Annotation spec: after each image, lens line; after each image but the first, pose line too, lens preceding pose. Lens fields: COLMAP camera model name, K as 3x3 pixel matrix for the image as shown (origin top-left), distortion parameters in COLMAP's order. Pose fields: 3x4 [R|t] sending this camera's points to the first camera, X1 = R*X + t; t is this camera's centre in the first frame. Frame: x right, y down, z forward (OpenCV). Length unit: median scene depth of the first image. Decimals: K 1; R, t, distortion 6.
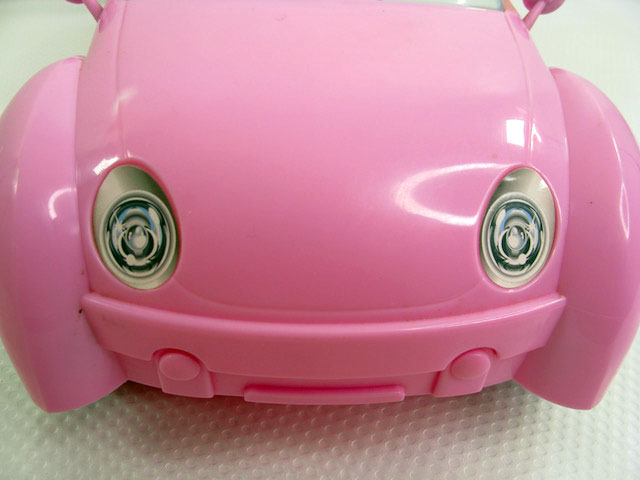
lens RADIAL K [[630.9, 0, 320.0], [0, 630.9, 240.0], [0, 0, 1]] dist [-0.249537, 0.212725]
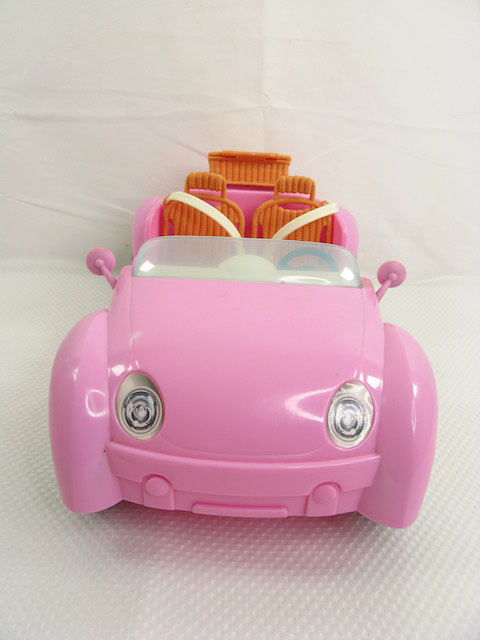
lens RADIAL K [[630.9, 0, 240.0], [0, 630.9, 320.0], [0, 0, 1]] dist [-0.249537, 0.212725]
pose [[0.998525, 0.025859, -0.047731, 0.083996], [-0.036721, 0.969319, -0.243050, 0.172732], [0.039981, 0.244444, 0.968839, -0.862899]]
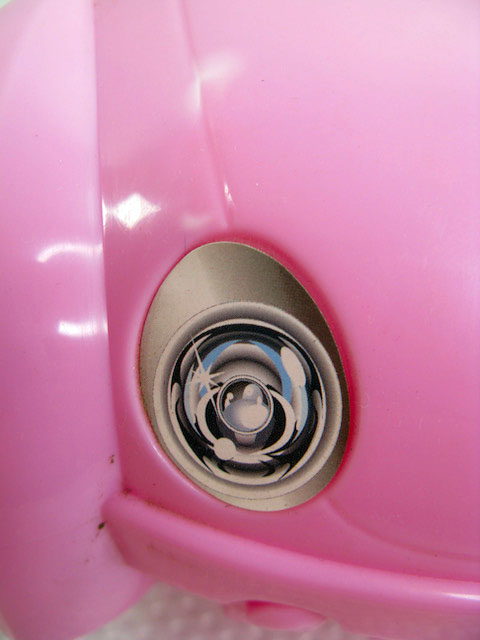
lens RADIAL K [[630.9, 0, 240.0], [0, 630.9, 320.0], [0, 0, 1]] dist [-0.249537, 0.212725]
pose [[0.996814, 0.079750, 0.001454, -0.303567], [-0.078836, 0.982292, 0.169965, -0.141563], [0.012126, -0.169539, 0.985449, 0.558541]]
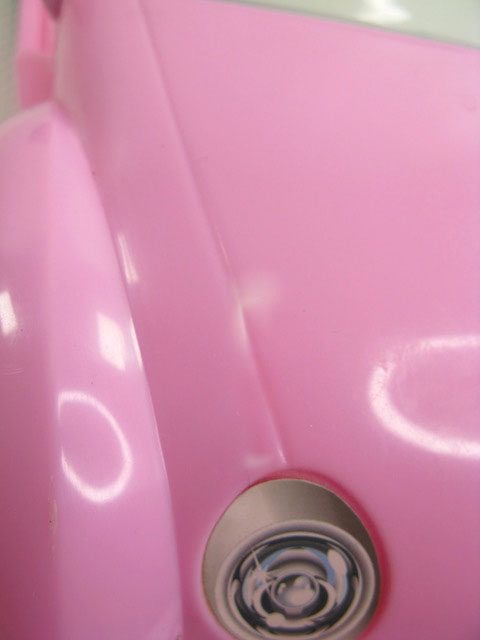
lens RADIAL K [[630.9, 0, 240.0], [0, 630.9, 320.0], [0, 0, 1]] dist [-0.249537, 0.212725]
pose [[0.970469, 0.016490, 0.240662, -0.470557], [-0.084005, 0.958315, 0.273086, -0.368322], [-0.226127, -0.285239, 0.931400, 0.584023]]
